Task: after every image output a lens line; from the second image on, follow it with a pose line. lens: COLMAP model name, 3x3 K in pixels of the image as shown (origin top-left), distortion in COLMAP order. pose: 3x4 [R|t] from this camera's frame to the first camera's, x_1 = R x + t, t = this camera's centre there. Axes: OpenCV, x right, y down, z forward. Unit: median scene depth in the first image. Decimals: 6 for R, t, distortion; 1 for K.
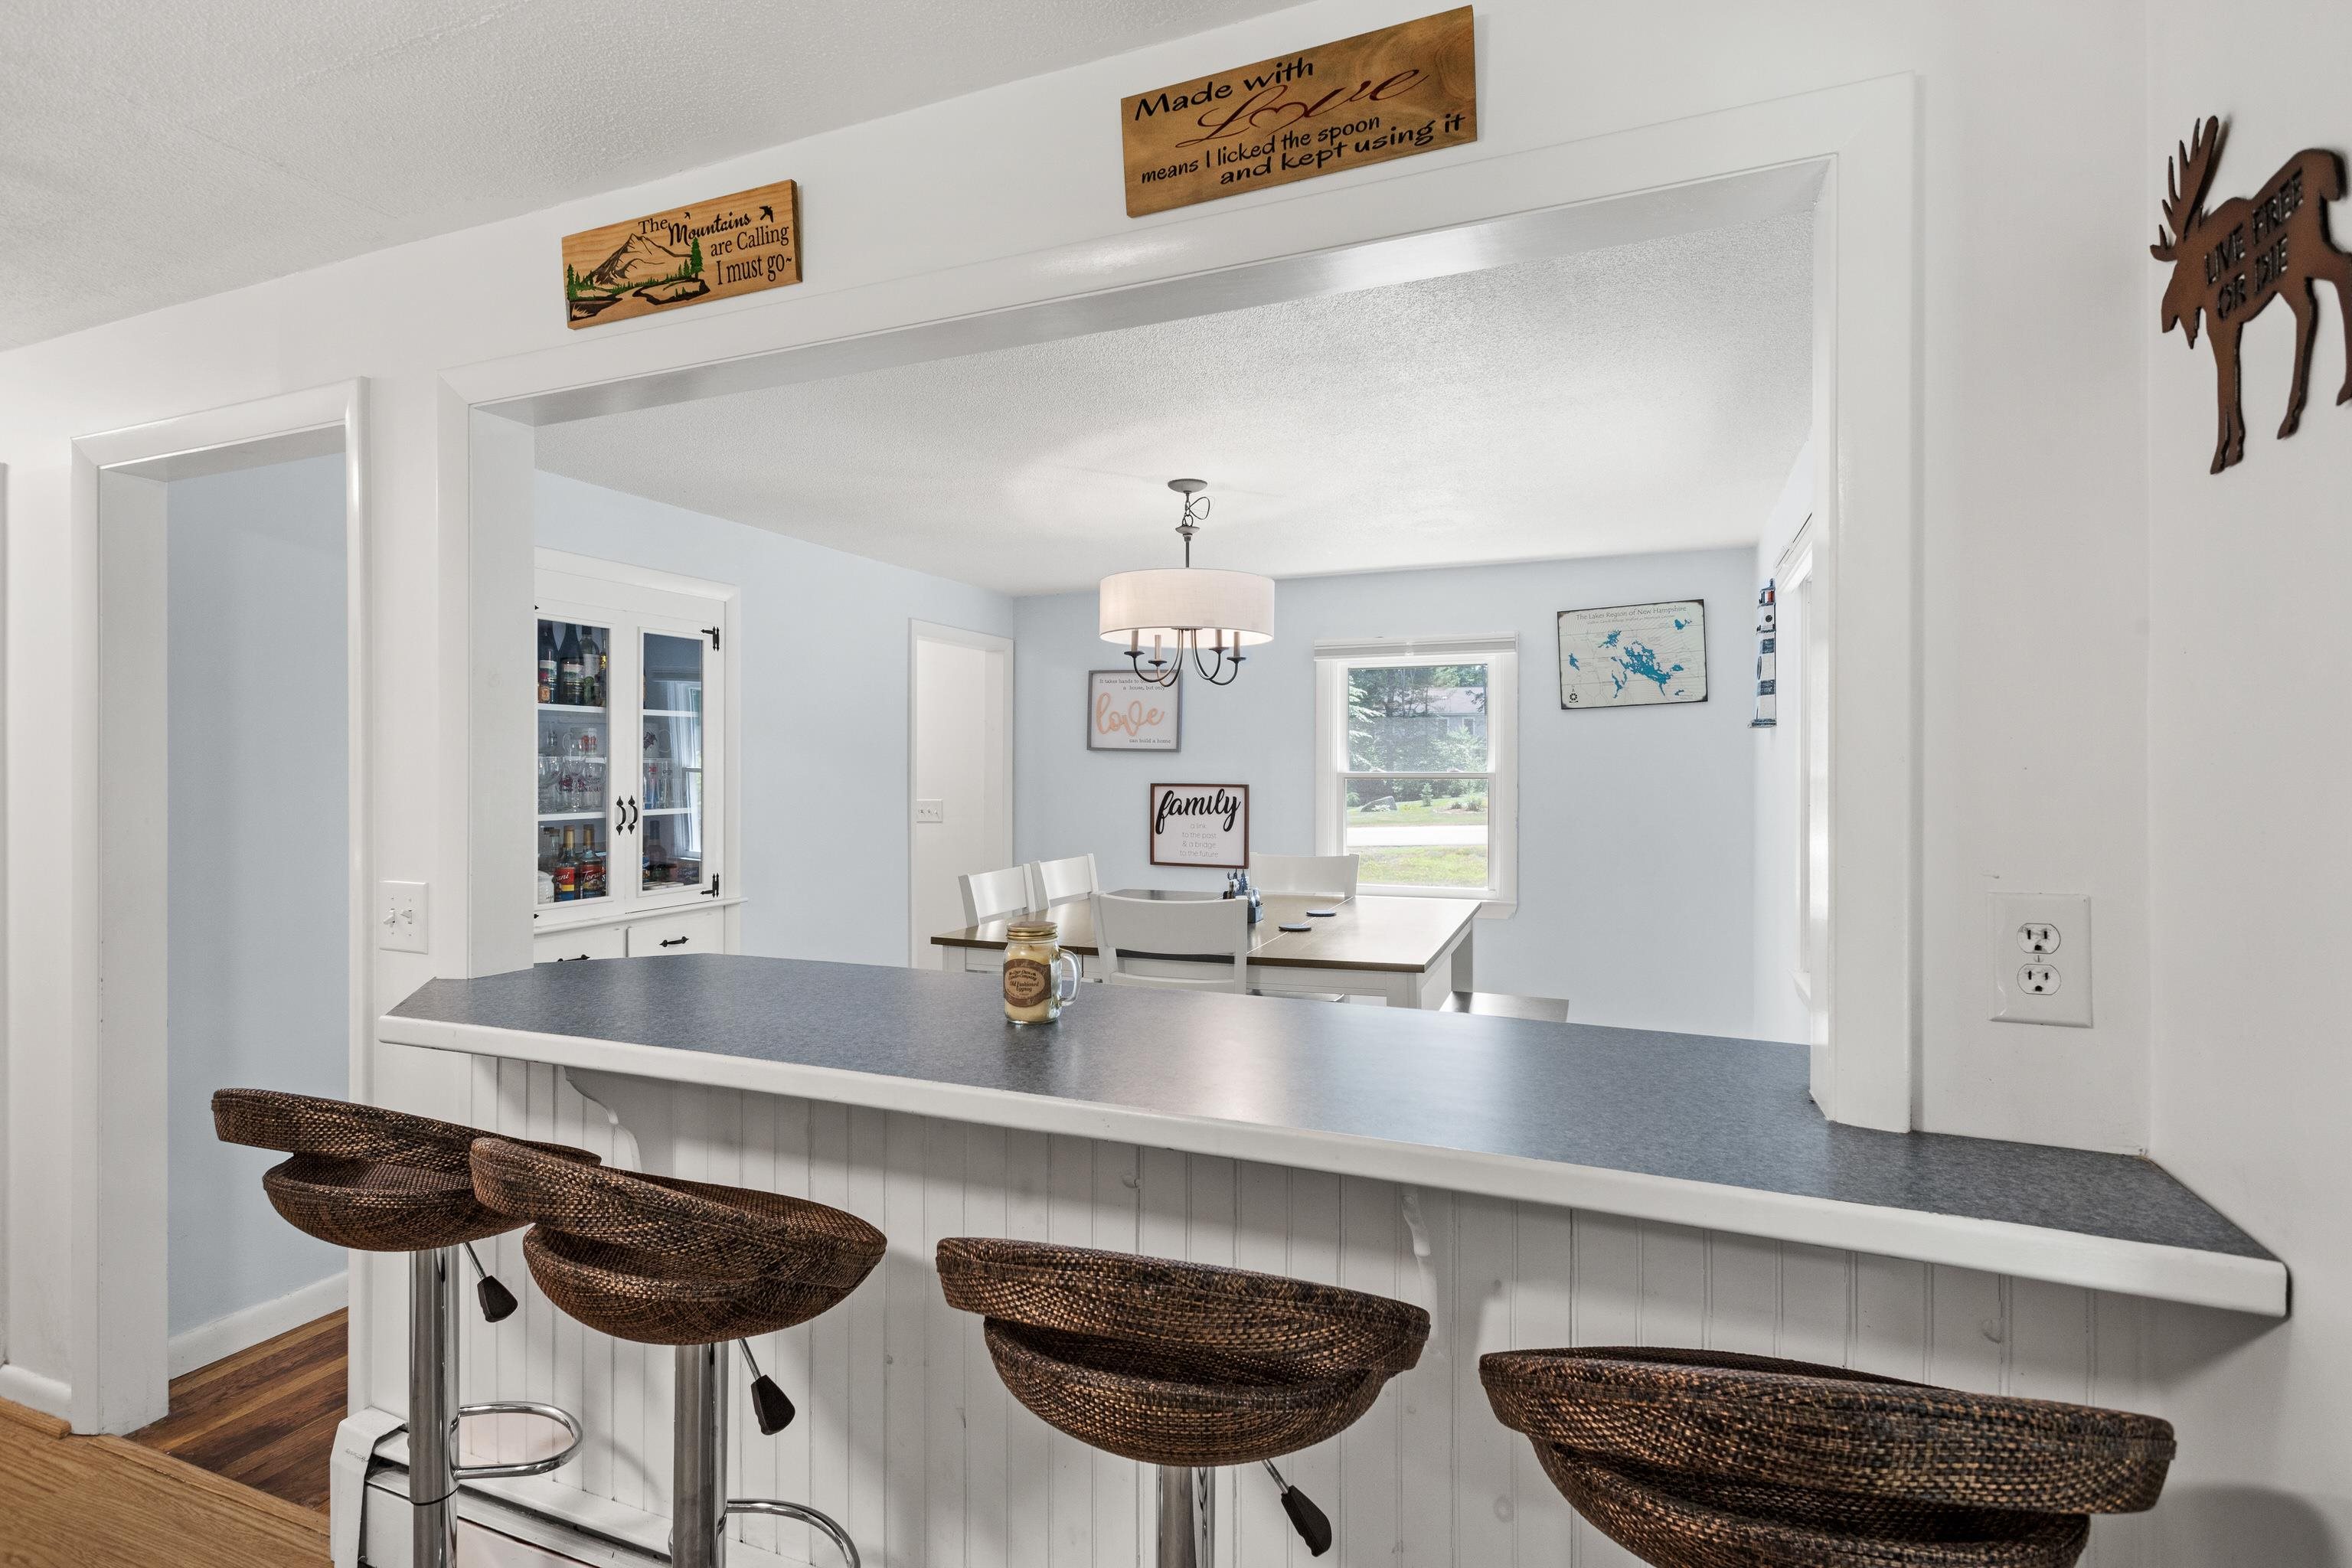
lens RADIAL K [[1107.4, 0, 1180.2], [0, 1107.4, 770.8], [0, 0, 1]] dist [-0.000196, 0.000904]
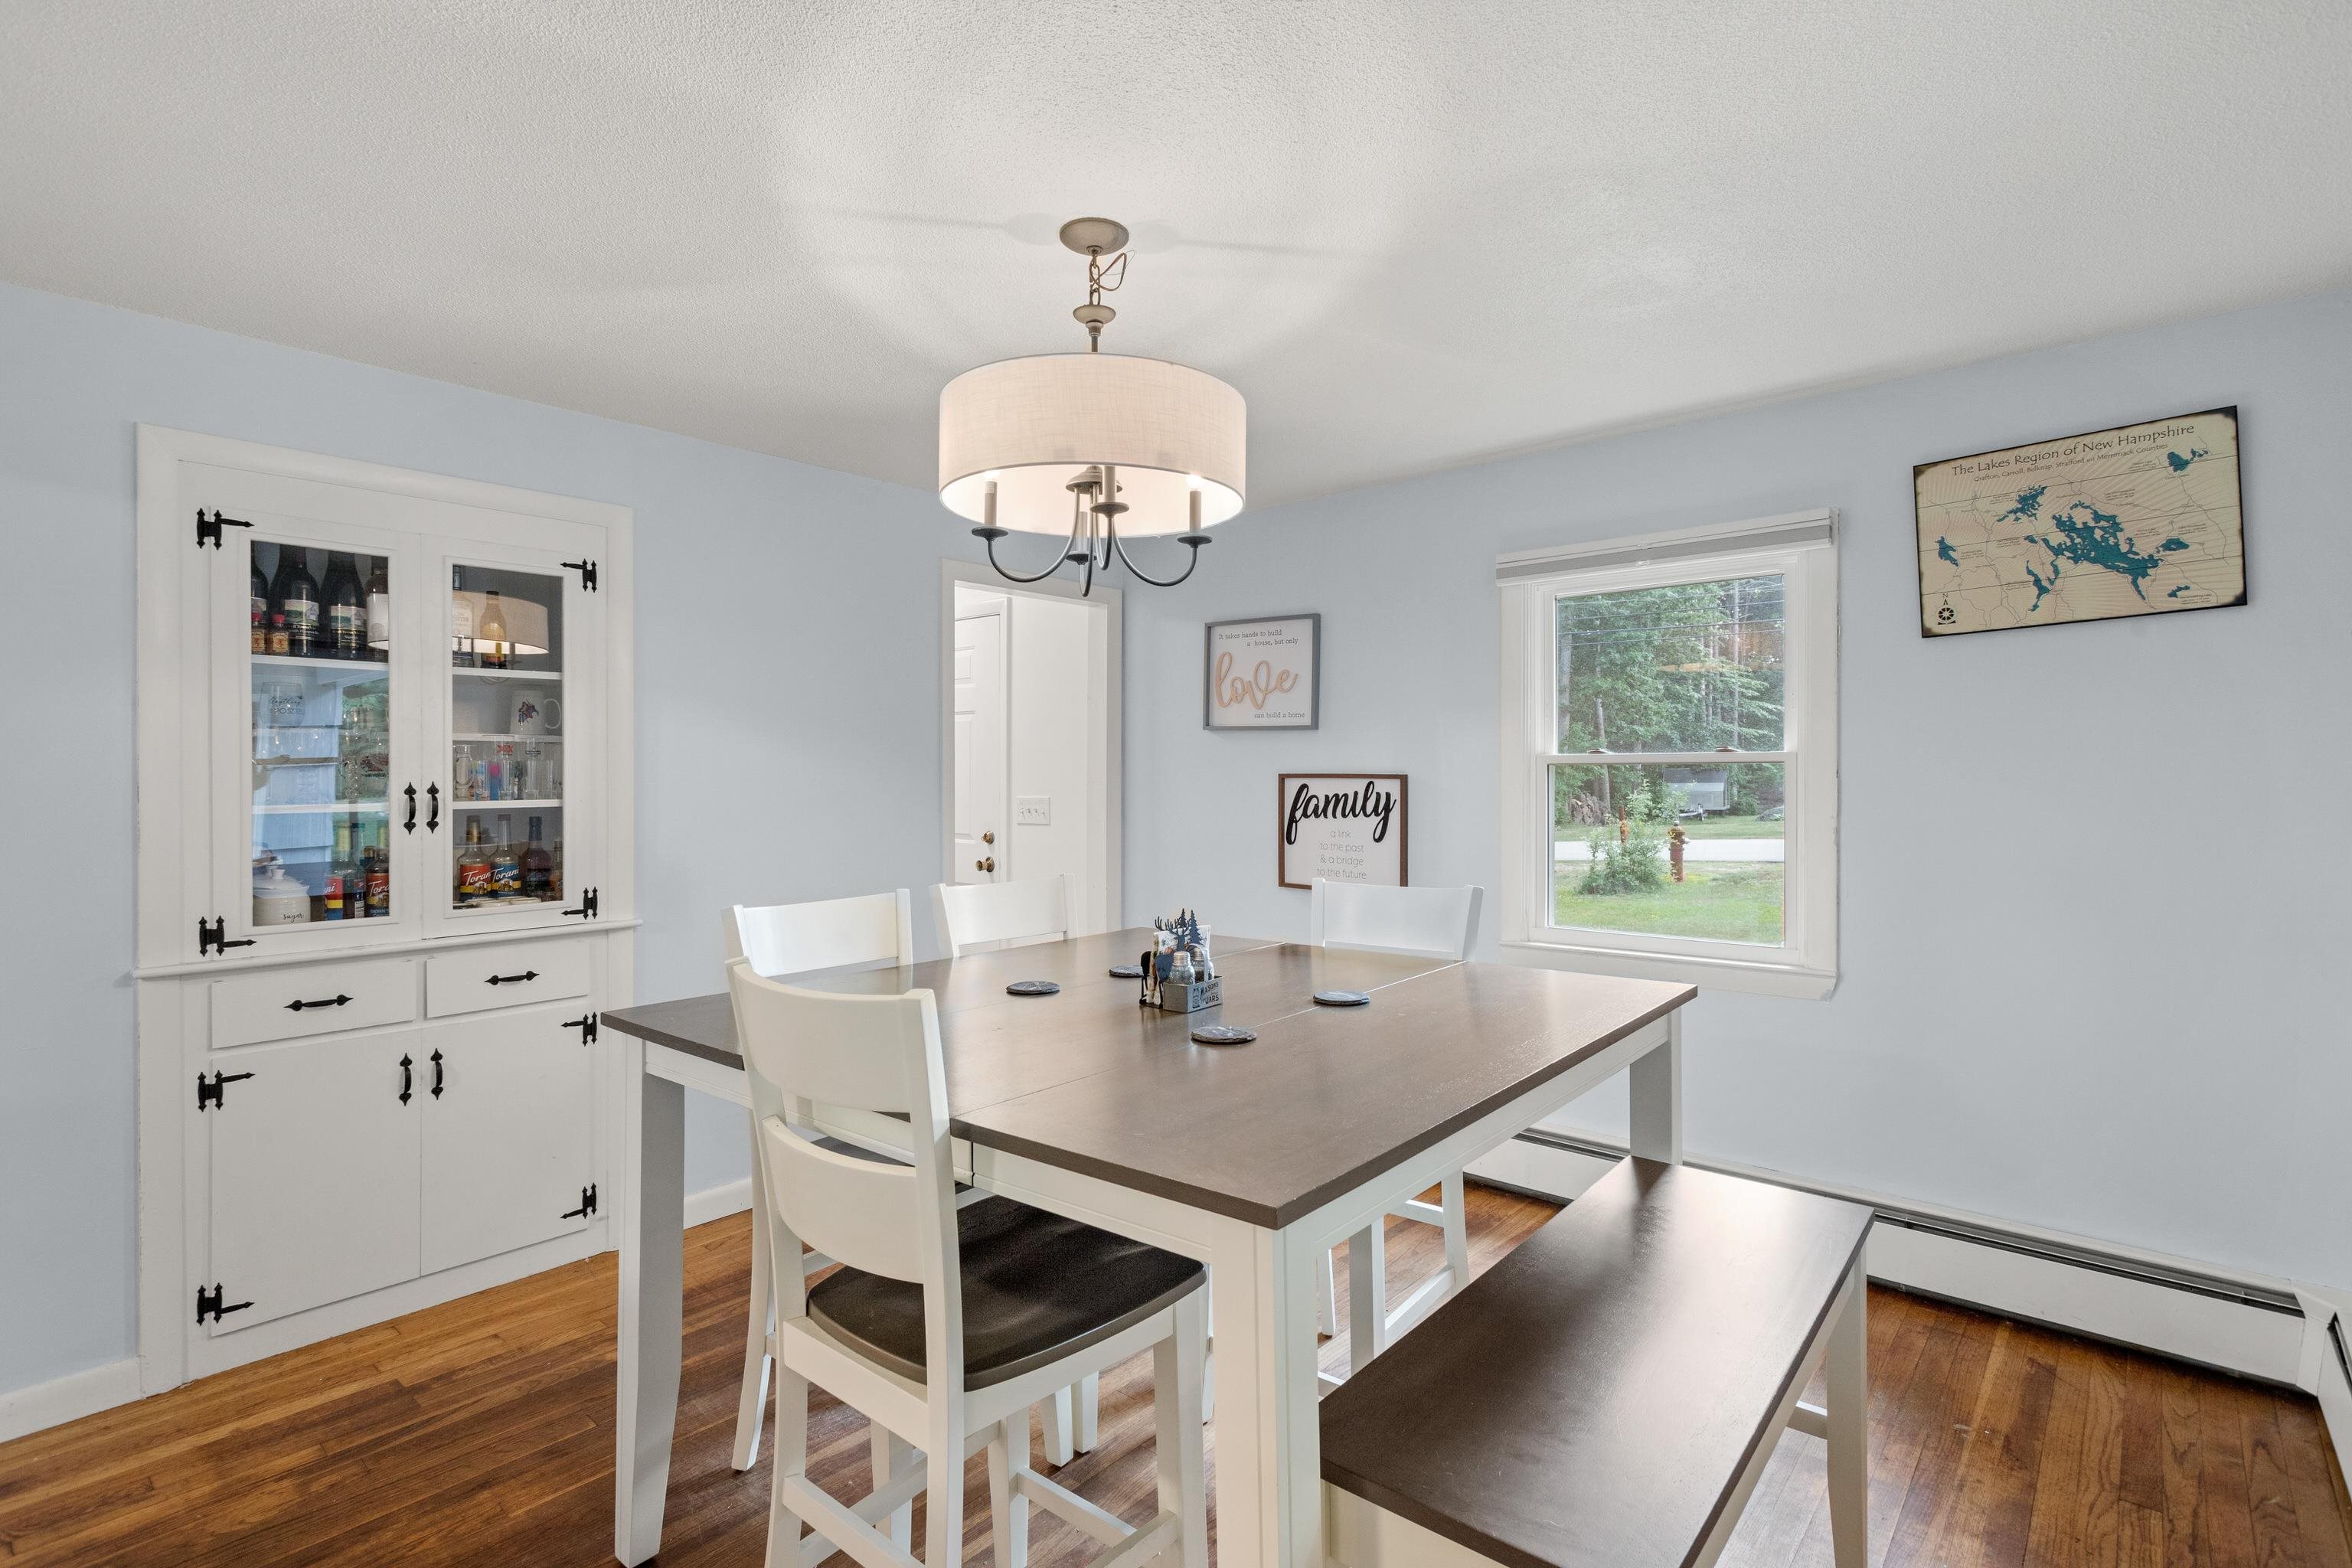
lens RADIAL K [[1107.4, 0, 1180.2], [0, 1107.4, 770.8], [0, 0, 1]] dist [-0.000196, 0.000904]
pose [[0.946652, -0.002512, -0.322249, 0.171410], [0.001442, 0.999993, -0.003557, 0.014125], [0.322256, 0.002903, 0.946648, 0.351047]]
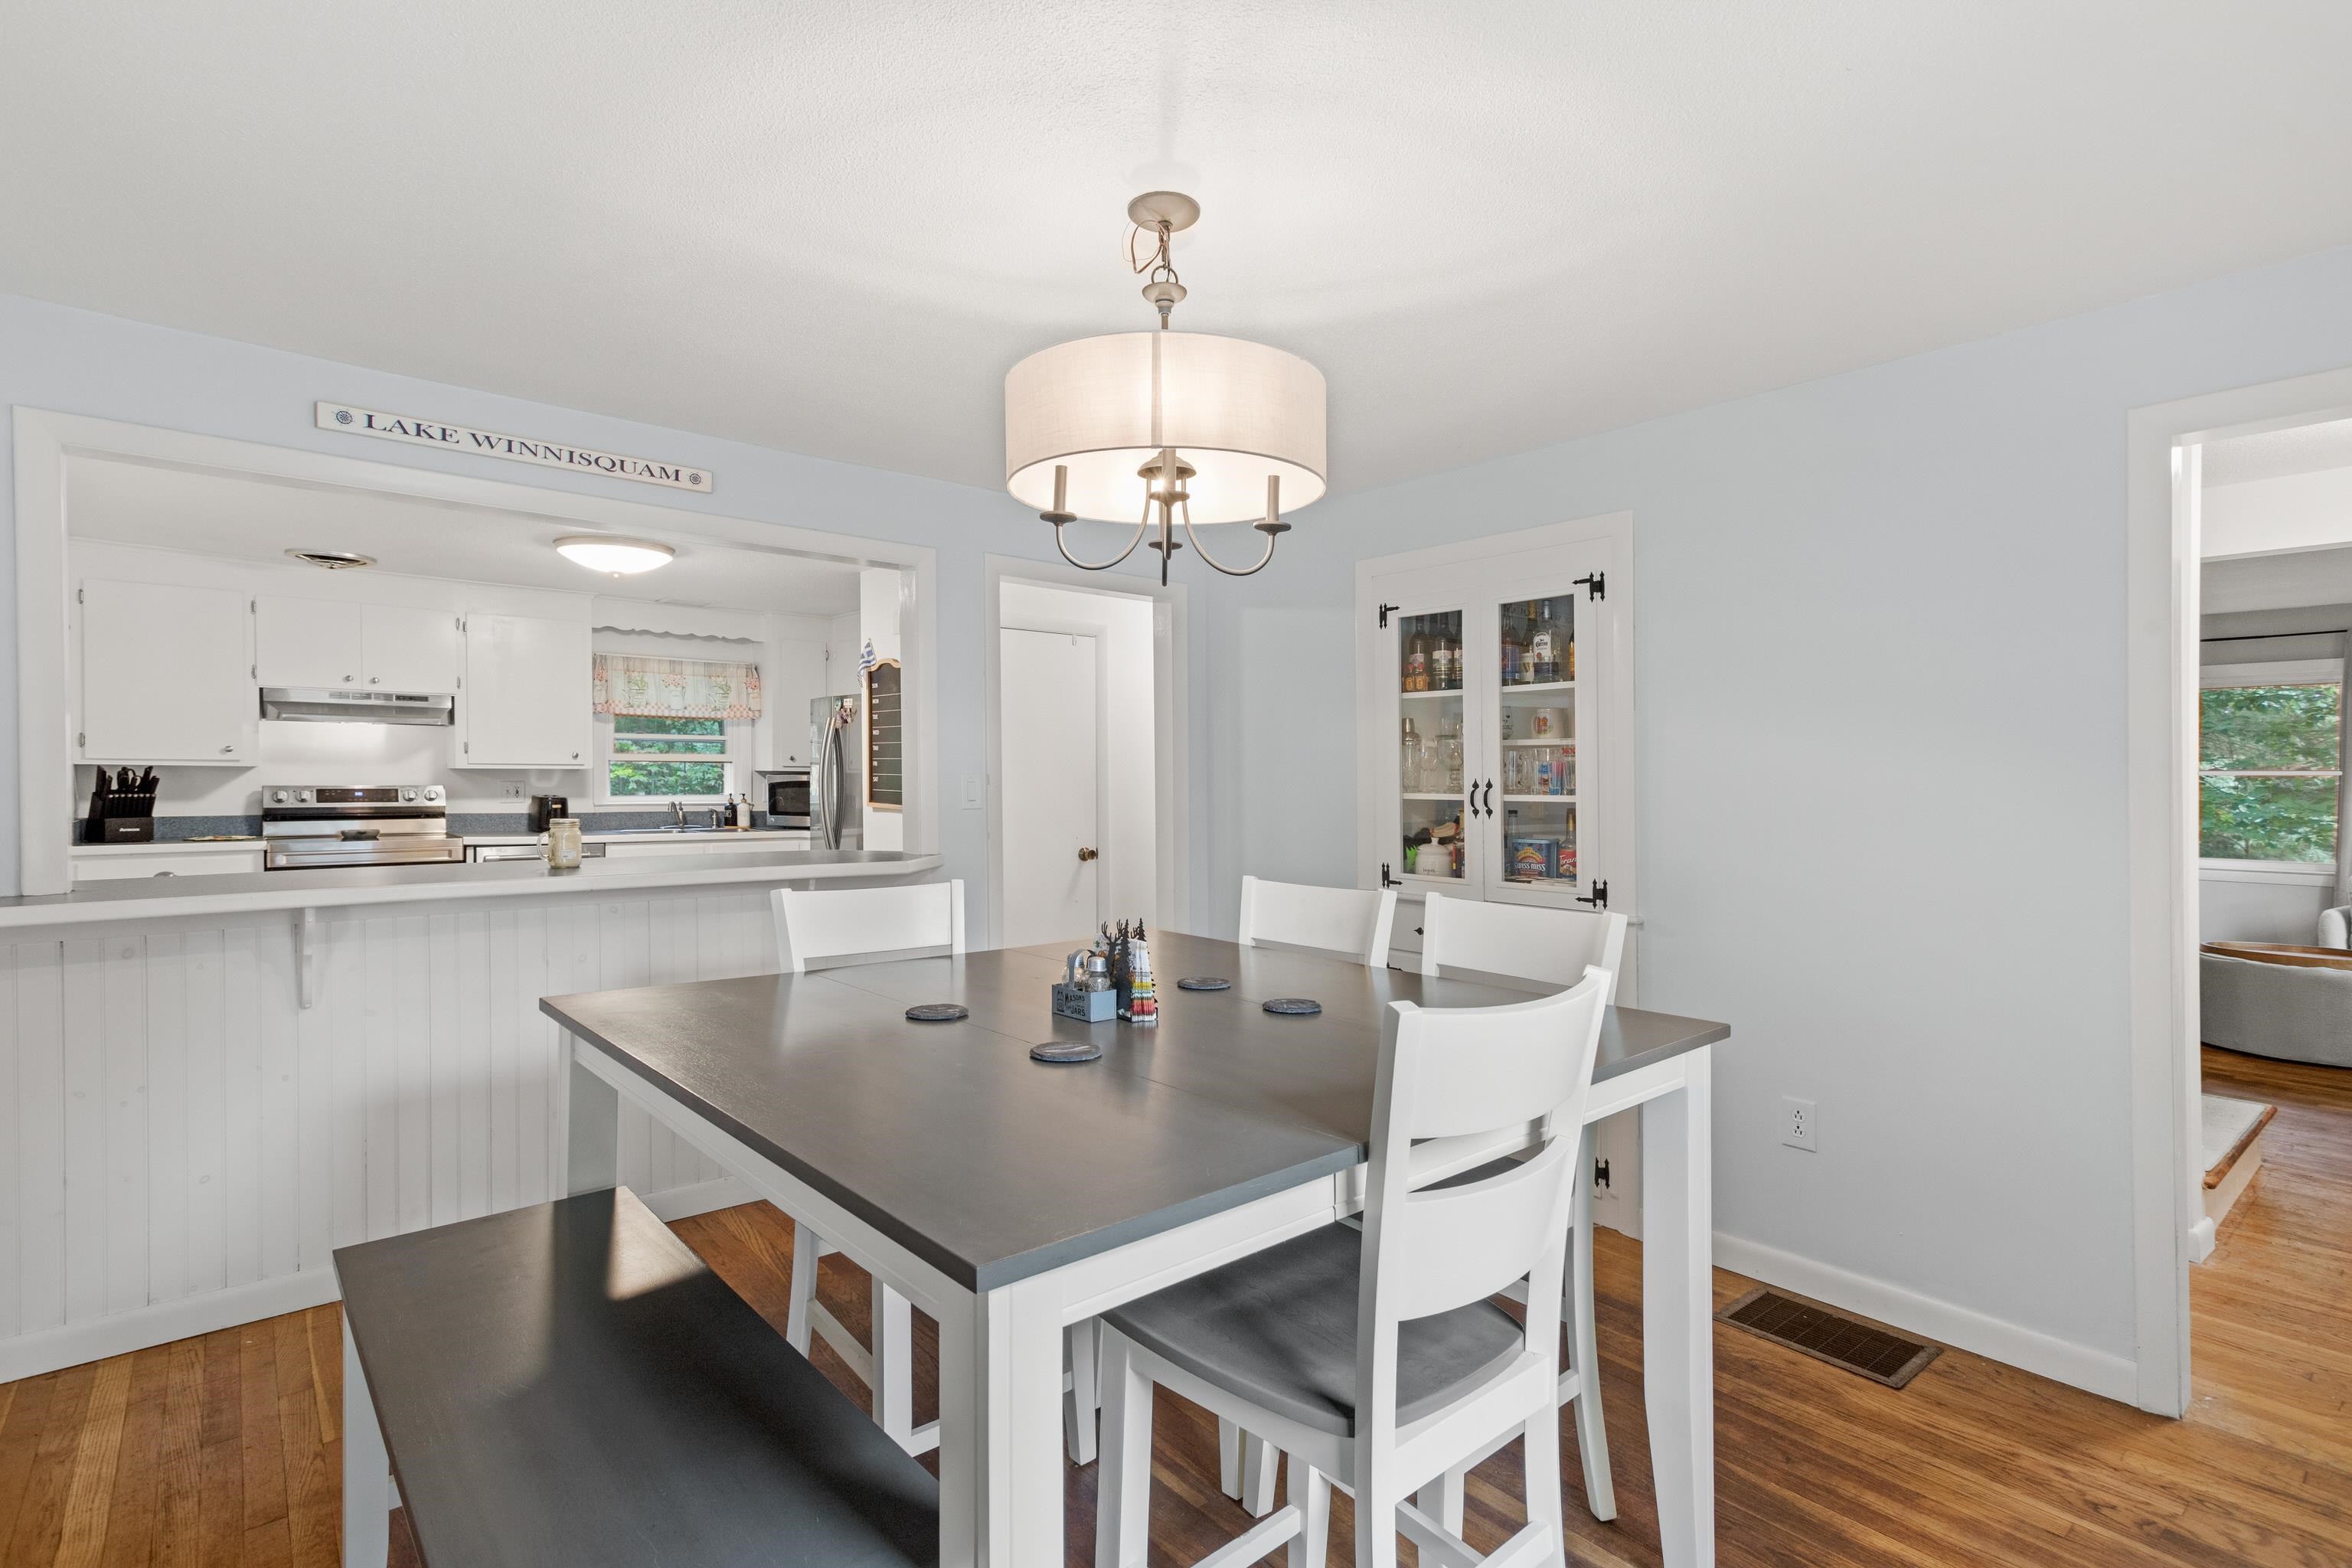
lens RADIAL K [[1143.3, 0, 1235.6], [0, 1143.3, 804.5], [0, 0, 1]] dist [-0.000216, -0.000204]
pose [[-0.437020, 0.020399, -0.899220, 0.372953], [-0.006858, 0.999638, 0.026010, 0.015841], [0.899426, 0.017534, -0.436722, 0.950683]]
